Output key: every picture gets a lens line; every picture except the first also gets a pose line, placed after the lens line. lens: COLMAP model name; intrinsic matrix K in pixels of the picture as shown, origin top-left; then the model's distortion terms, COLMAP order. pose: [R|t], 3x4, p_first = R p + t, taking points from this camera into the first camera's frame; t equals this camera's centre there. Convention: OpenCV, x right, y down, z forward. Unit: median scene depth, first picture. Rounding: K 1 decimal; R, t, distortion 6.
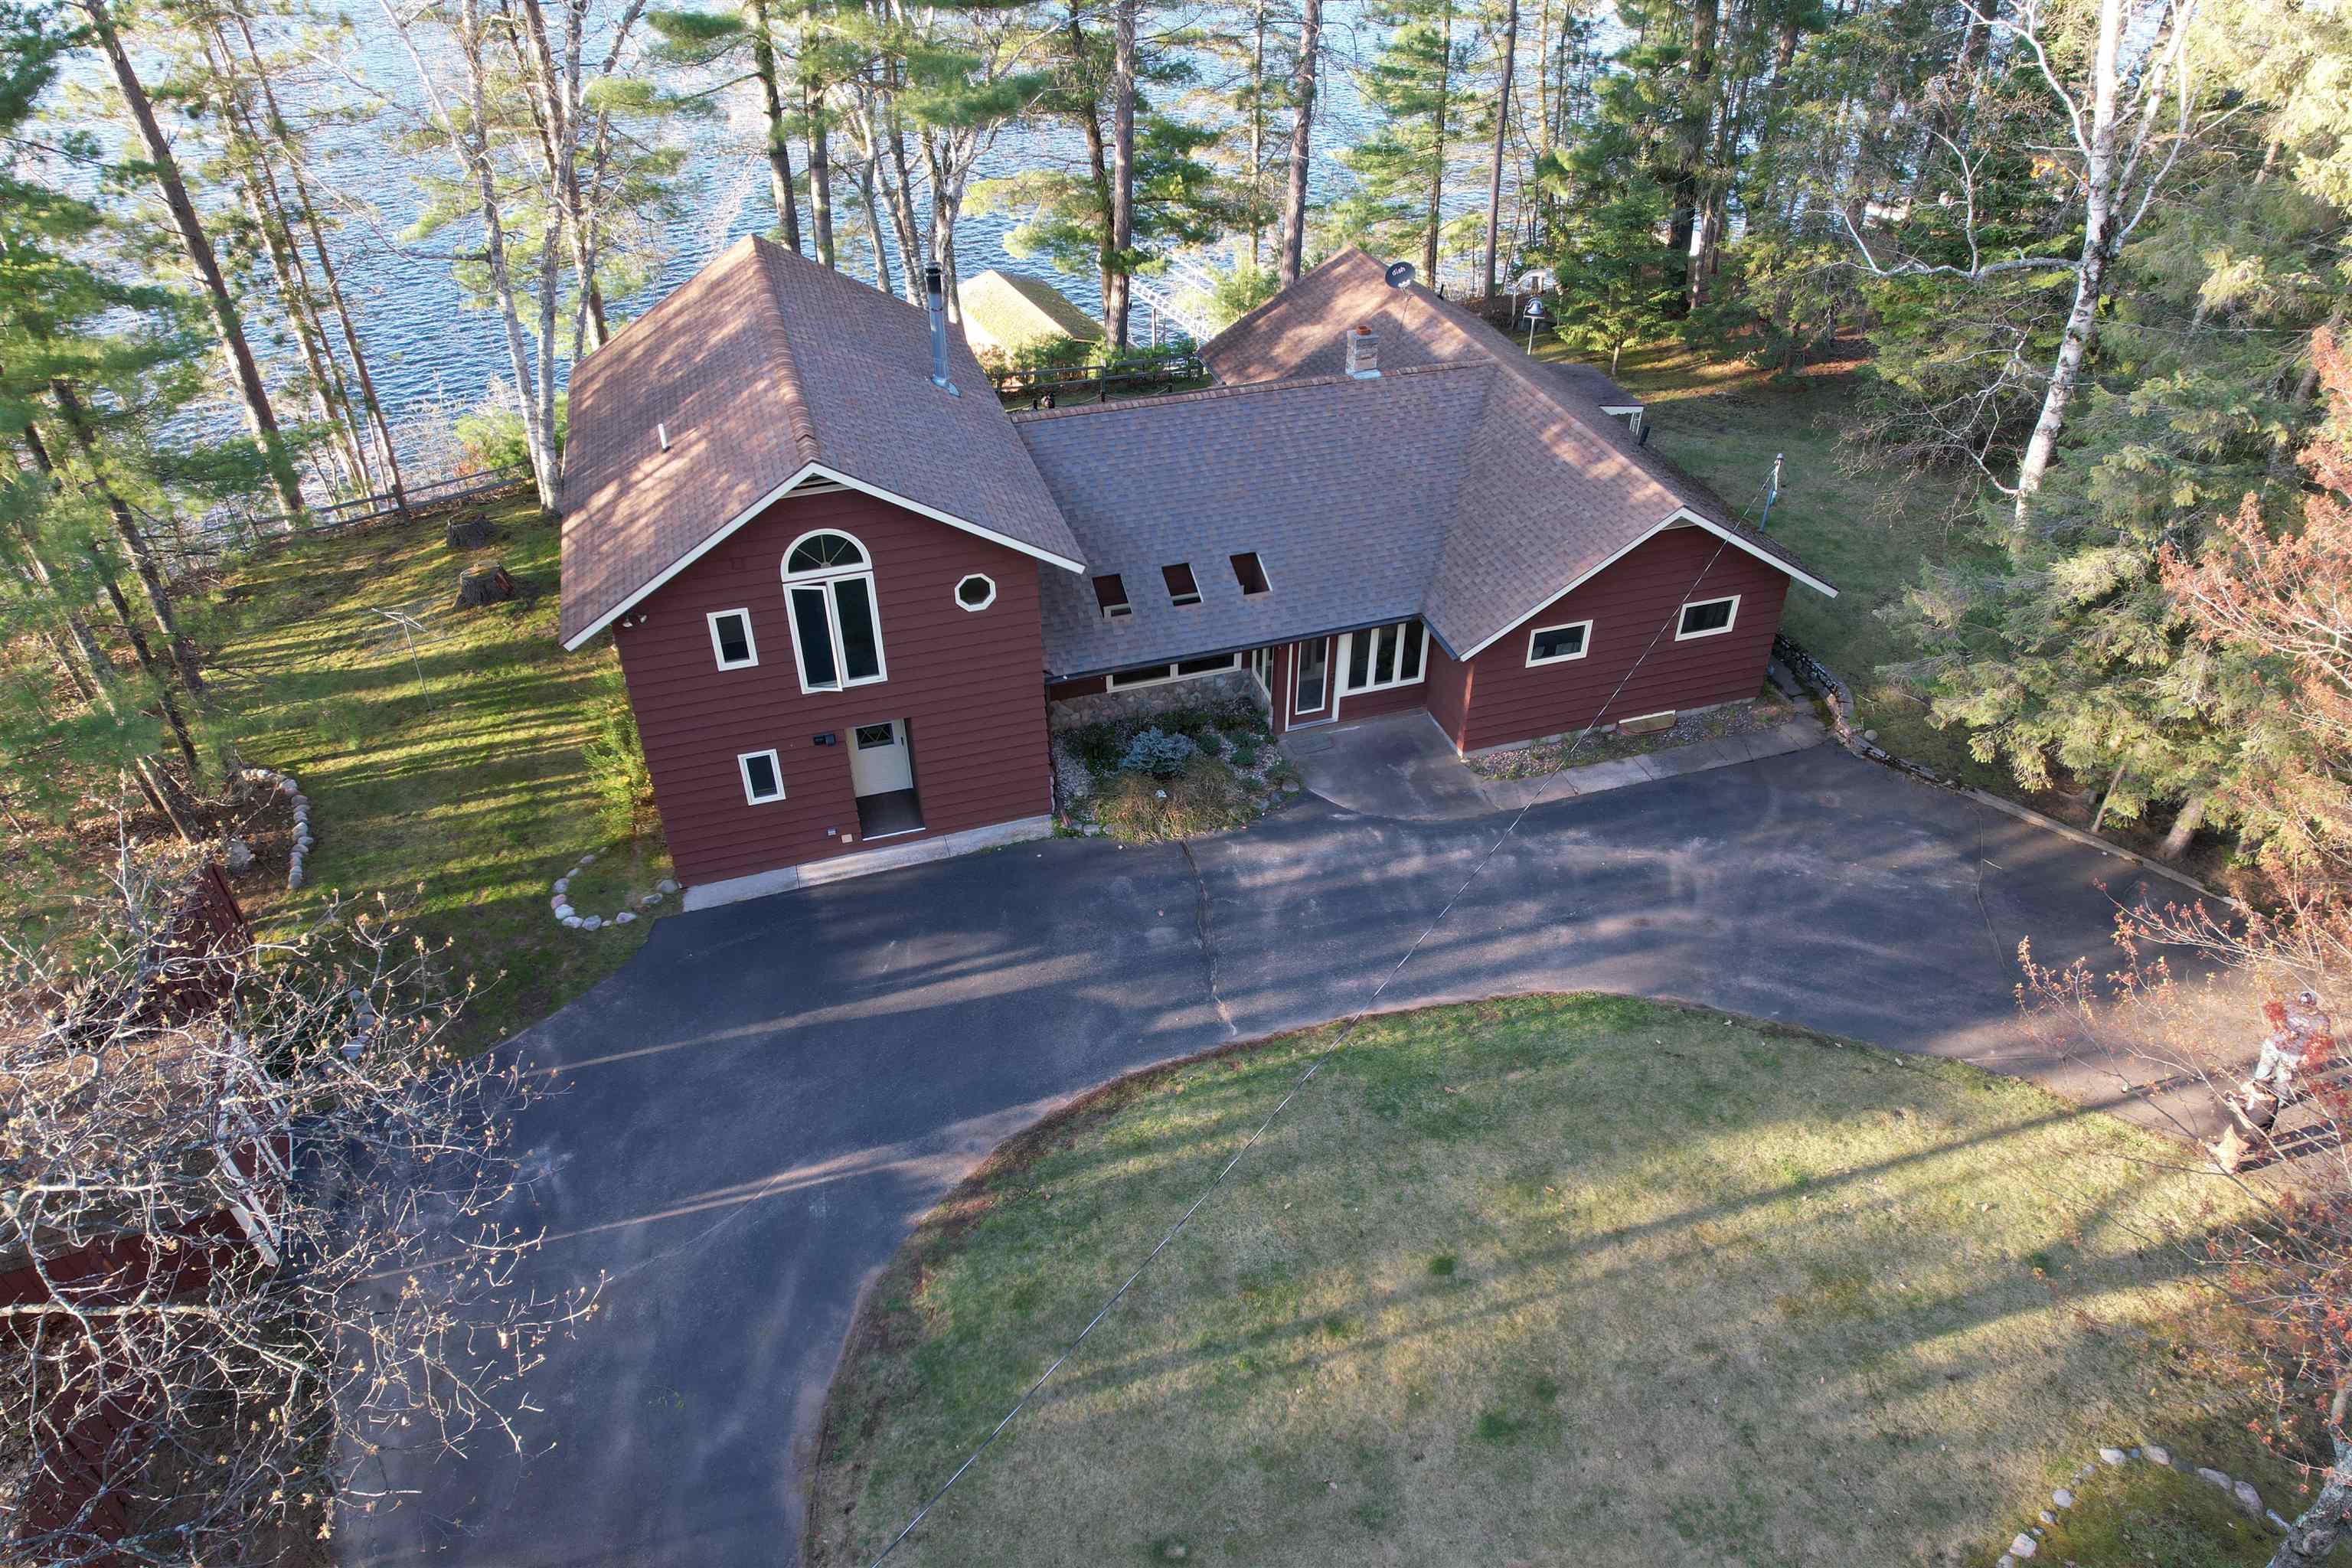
lens RADIAL K [[1480.5, 0, 1172.8], [0, 1480.5, 808.9], [0, 0, 1]] dist [-0.075257, 0.063781]
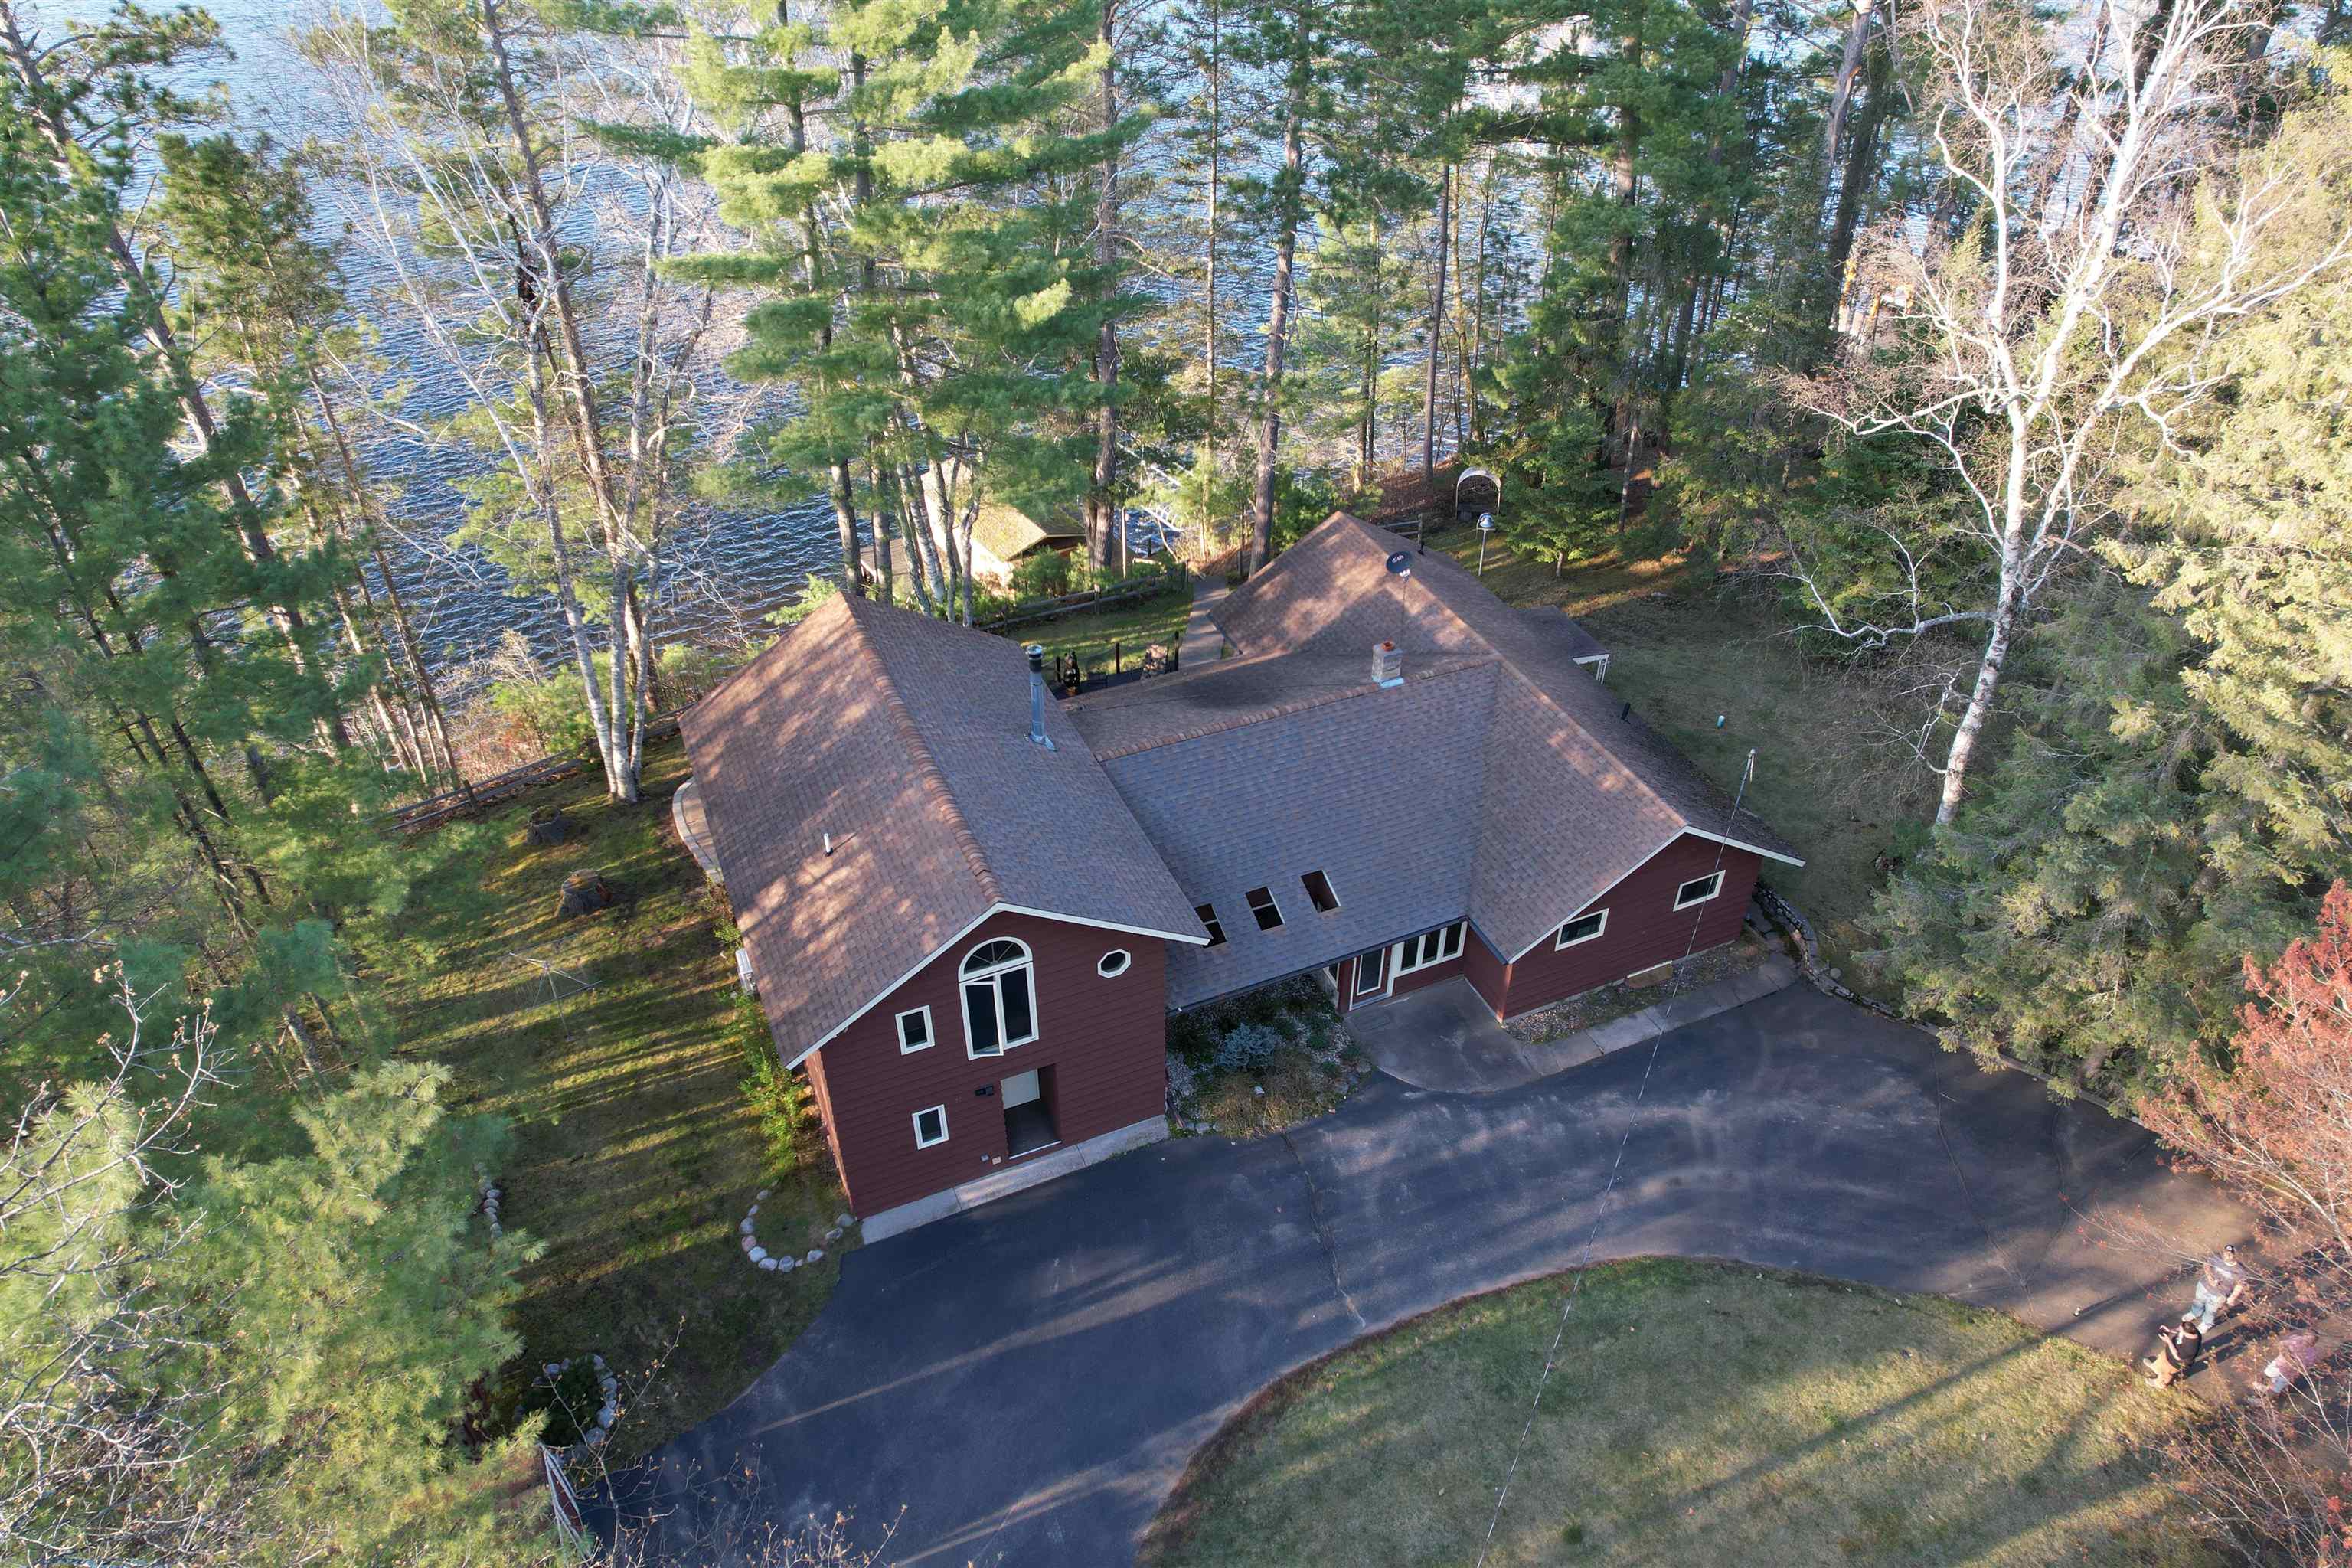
lens RADIAL K [[1480.5, 0, 1172.8], [0, 1480.5, 808.9], [0, 0, 1]] dist [-0.075257, 0.063781]
pose [[0.994148, -0.066401, 0.085209, -0.167793], [0.065918, 0.997789, 0.008473, -0.258145], [-0.085583, -0.002806, 0.996327, -0.152668]]
